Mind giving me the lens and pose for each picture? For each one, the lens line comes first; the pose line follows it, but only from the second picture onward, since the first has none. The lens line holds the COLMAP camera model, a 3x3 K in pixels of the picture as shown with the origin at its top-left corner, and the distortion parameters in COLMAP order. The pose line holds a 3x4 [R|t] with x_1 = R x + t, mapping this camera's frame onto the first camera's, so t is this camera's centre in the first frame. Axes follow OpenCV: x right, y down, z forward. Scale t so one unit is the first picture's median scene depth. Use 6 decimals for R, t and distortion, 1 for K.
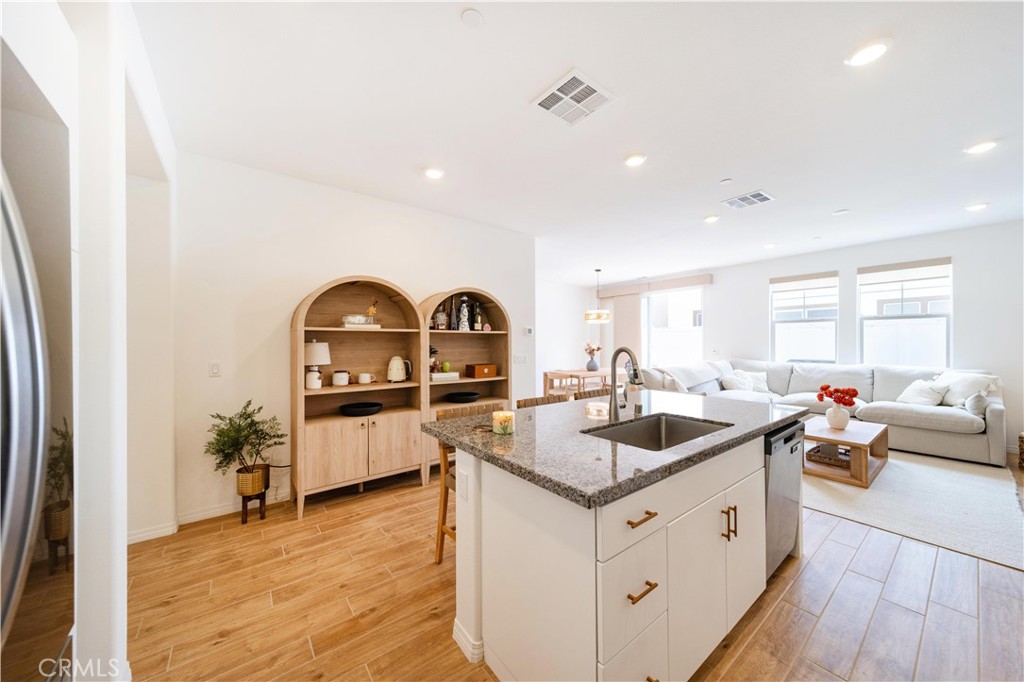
lens RADIAL K [[369.8, 0, 515.6], [0, 369.8, 352.0], [0, 0, 1]] dist [0.006412, -0.000526]
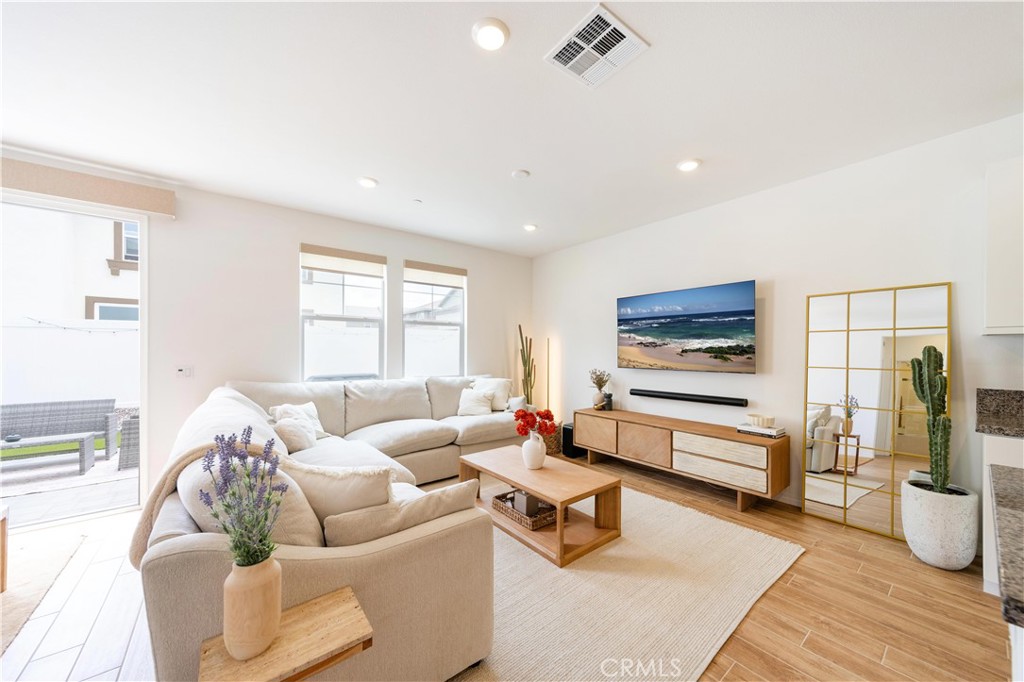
lens RADIAL K [[369.8, 0, 510.9], [0, 369.8, 351.0], [0, 0, 1]] dist [0.006412, -0.000526]
pose [[0.009790, 0.001454, 0.999951, 0.137763], [0.024426, 0.999700, -0.001693, -0.022806], [-0.999654, 0.024442, 0.009752, 0.985090]]
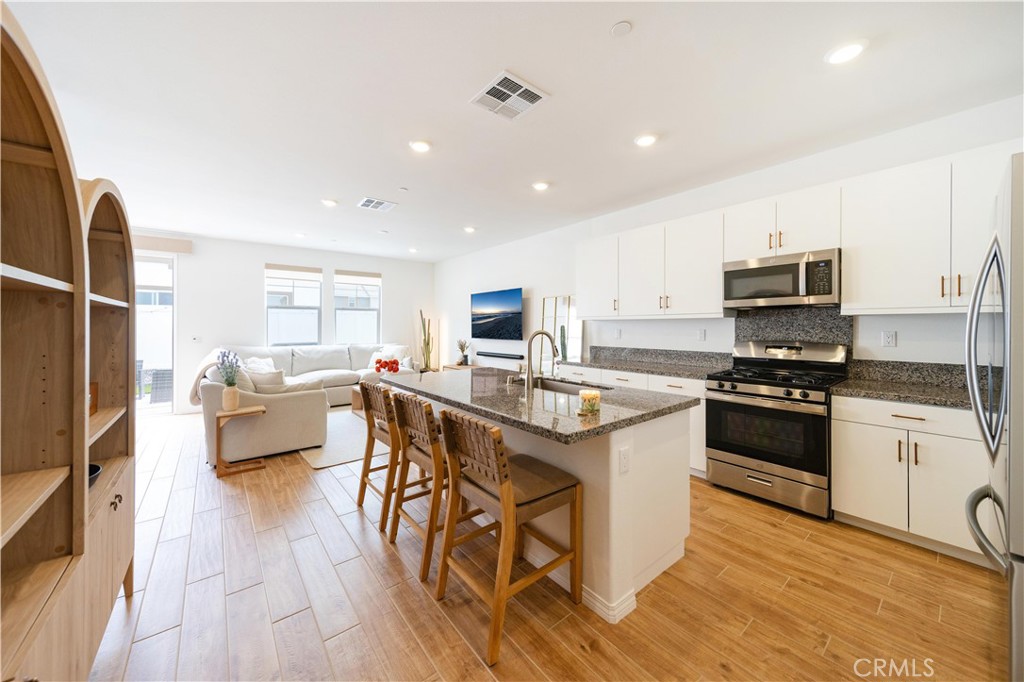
lens RADIAL K [[369.8, 0, 513.0], [0, 369.8, 324.2], [0, 0, 1]] dist [0.006412, -0.000526]
pose [[-0.012484, 0.003950, 0.999914, -0.480567], [0.025727, 0.999662, -0.003628, -0.020419], [-0.999591, 0.025680, -0.012581, 0.519872]]
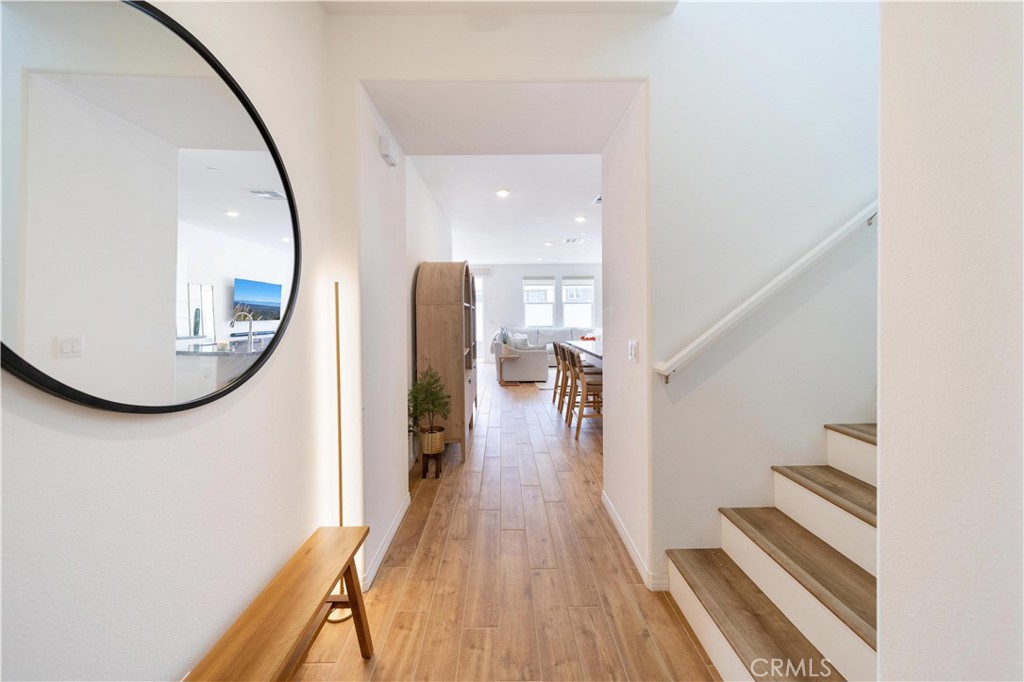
lens RADIAL K [[369.8, 0, 516.8], [0, 369.8, 346.3], [0, 0, 1]] dist [0.006412, -0.000526]
pose [[0.587883, -0.072556, 0.805685, -0.996474], [0.028562, 0.997210, 0.068964, -0.006829], [-0.808441, -0.017531, 0.588316, 0.087370]]
